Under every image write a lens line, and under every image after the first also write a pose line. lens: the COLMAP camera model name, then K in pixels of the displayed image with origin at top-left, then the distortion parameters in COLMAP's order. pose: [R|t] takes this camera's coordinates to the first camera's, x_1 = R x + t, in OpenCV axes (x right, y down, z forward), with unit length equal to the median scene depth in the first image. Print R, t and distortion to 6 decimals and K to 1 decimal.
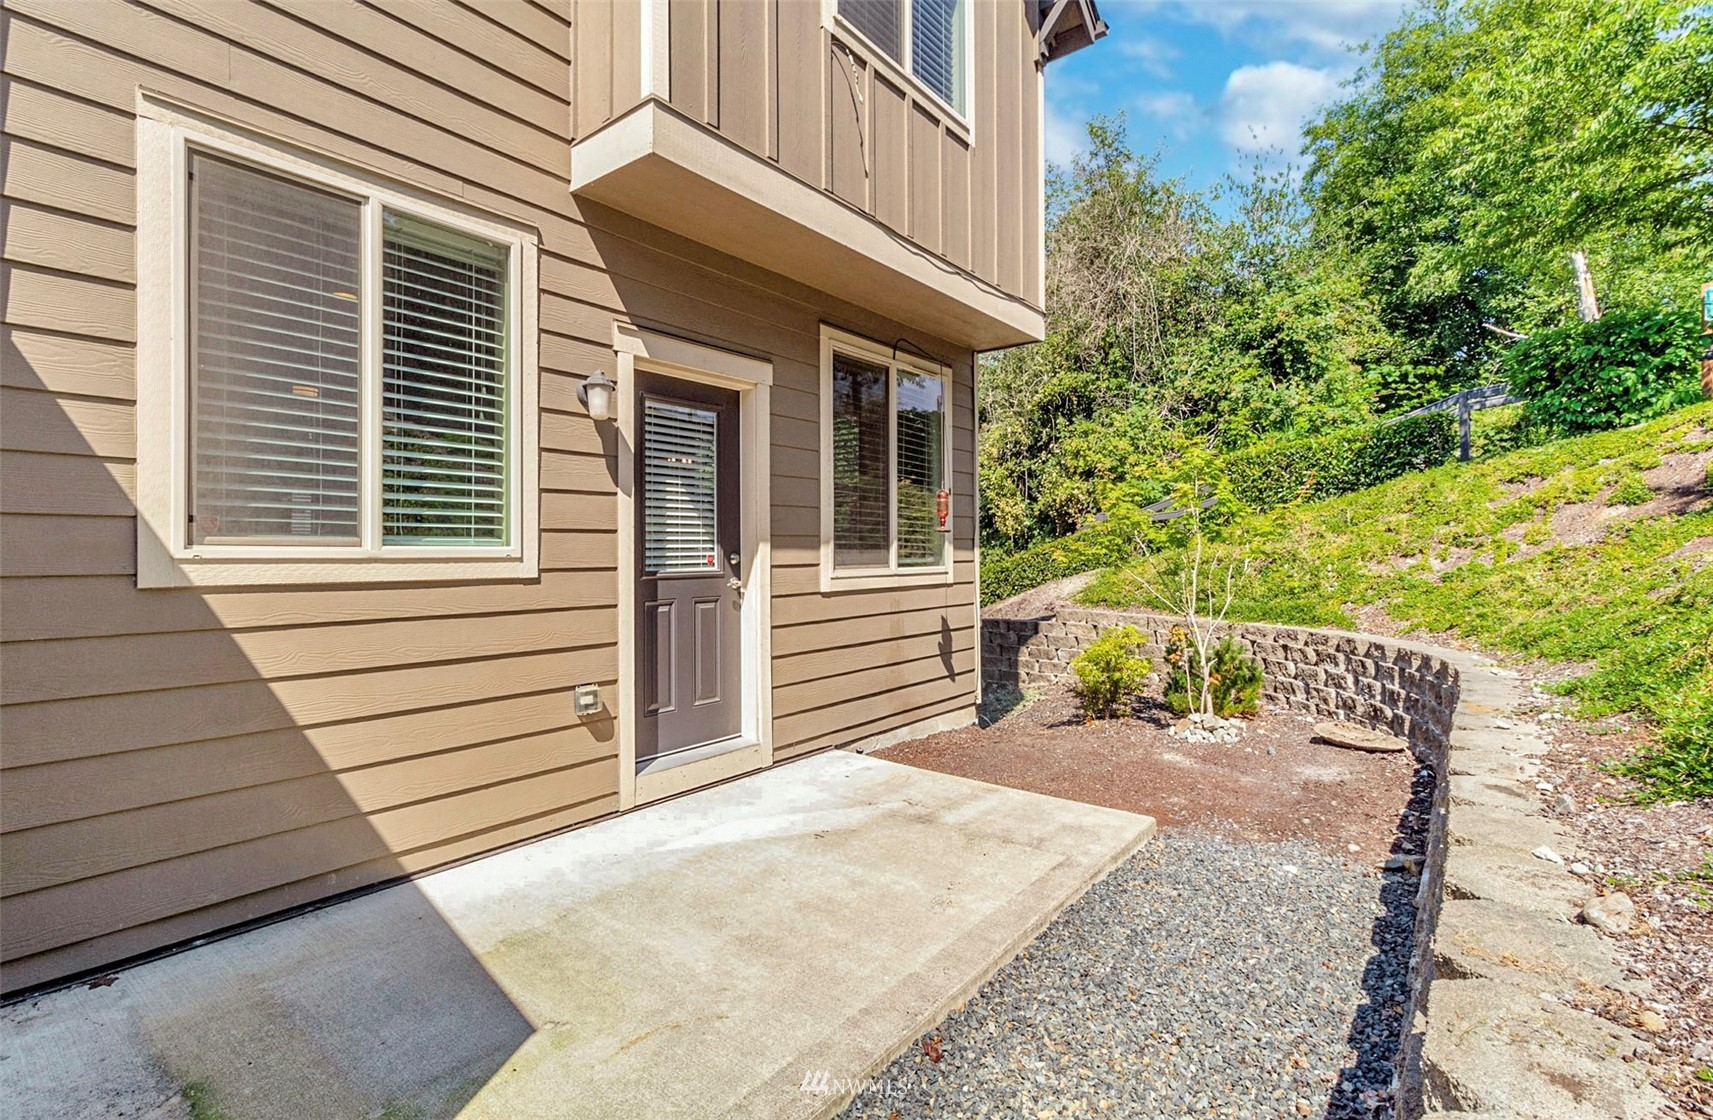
lens RADIAL K [[783.3, 0, 851.9], [0, 783.3, 547.4], [0, 0, 1]] dist [0.002400, 0.001297]
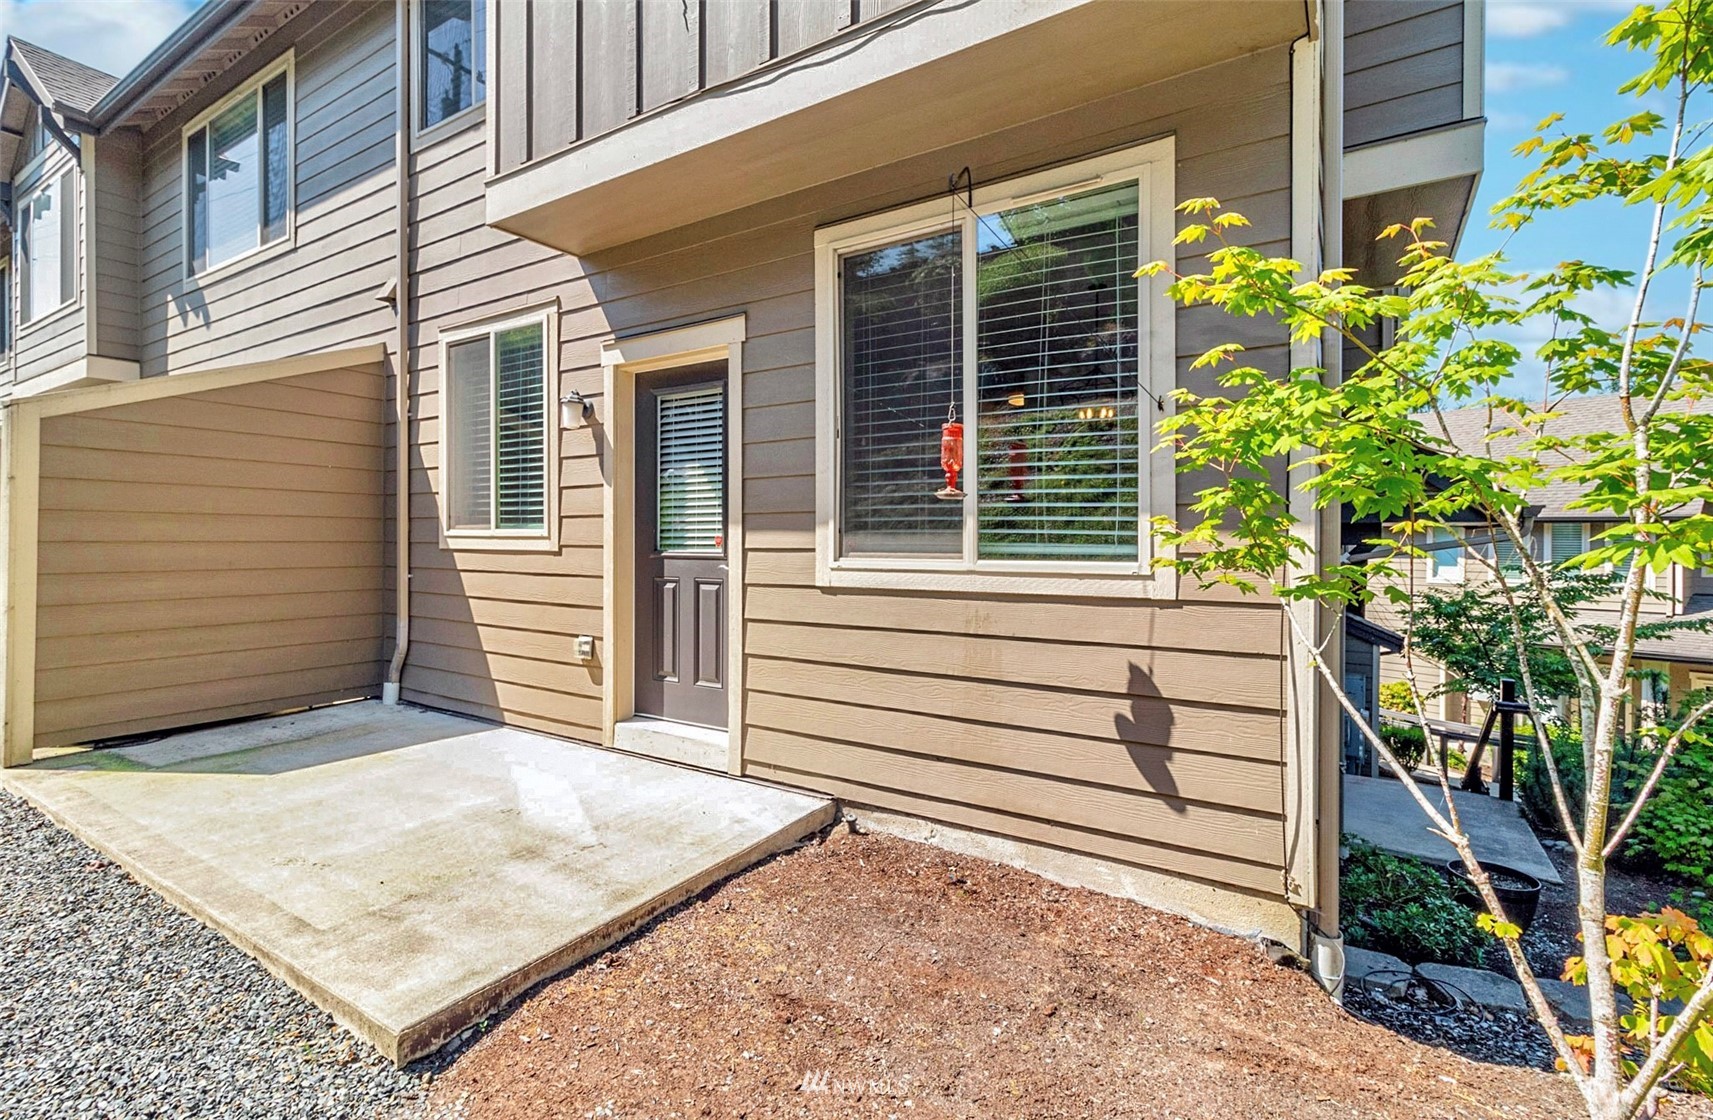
lens RADIAL K [[783.3, 0, 851.9], [0, 783.3, 547.4], [0, 0, 1]] dist [0.002400, 0.001297]
pose [[0.095886, 0.013349, -0.995303, 0.873485], [0.001706, 0.999906, 0.013575, 0.011554], [0.995391, -0.002999, 0.095854, 1.168490]]
